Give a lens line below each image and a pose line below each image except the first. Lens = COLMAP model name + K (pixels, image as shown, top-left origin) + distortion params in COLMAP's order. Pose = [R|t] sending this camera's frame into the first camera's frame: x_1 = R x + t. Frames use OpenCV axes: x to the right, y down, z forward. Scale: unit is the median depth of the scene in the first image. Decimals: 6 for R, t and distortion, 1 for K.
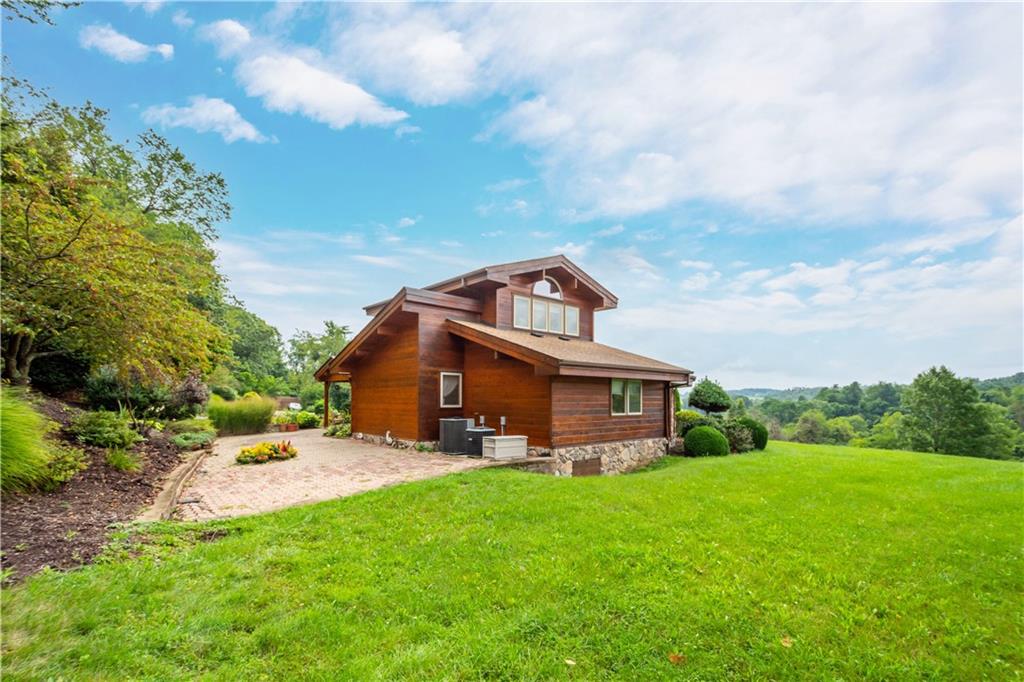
lens RADIAL K [[448.8, 0, 504.9], [0, 448.8, 388.9], [0, 0, 1]] dist [-0.000369, -0.000166]
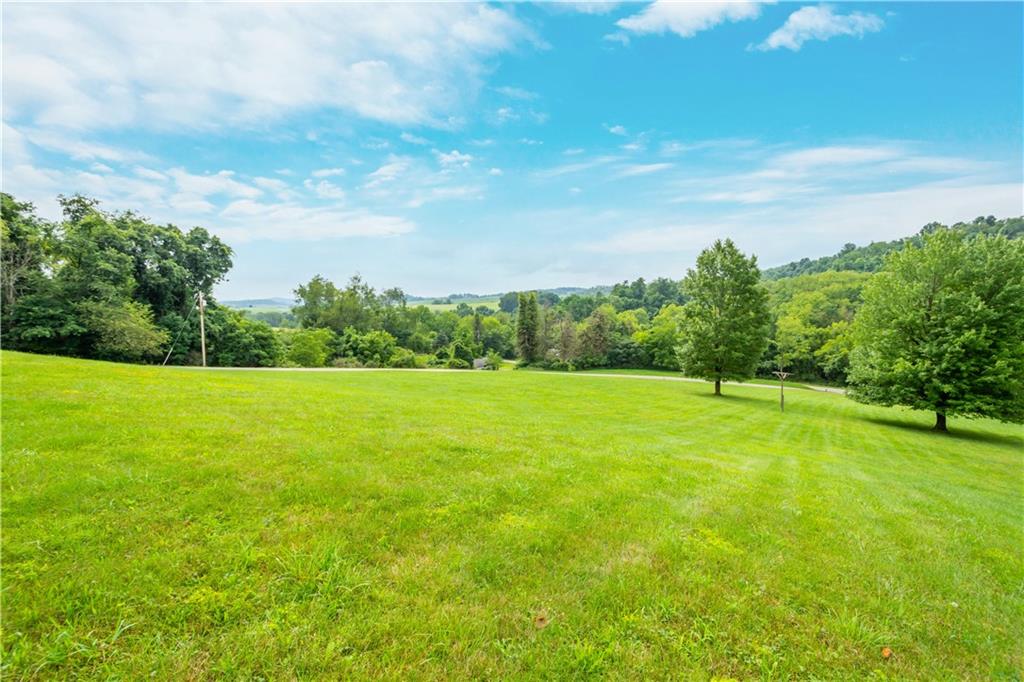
lens RADIAL K [[448.8, 0, 512.2], [0, 448.8, 340.9], [0, 0, 1]] dist [-0.000369, -0.000166]
pose [[0.927110, -0.053492, 0.370952, 0.107735], [0.011427, 0.993337, 0.114682, 0.010488], [-0.374615, -0.102084, 0.921544, 0.132315]]
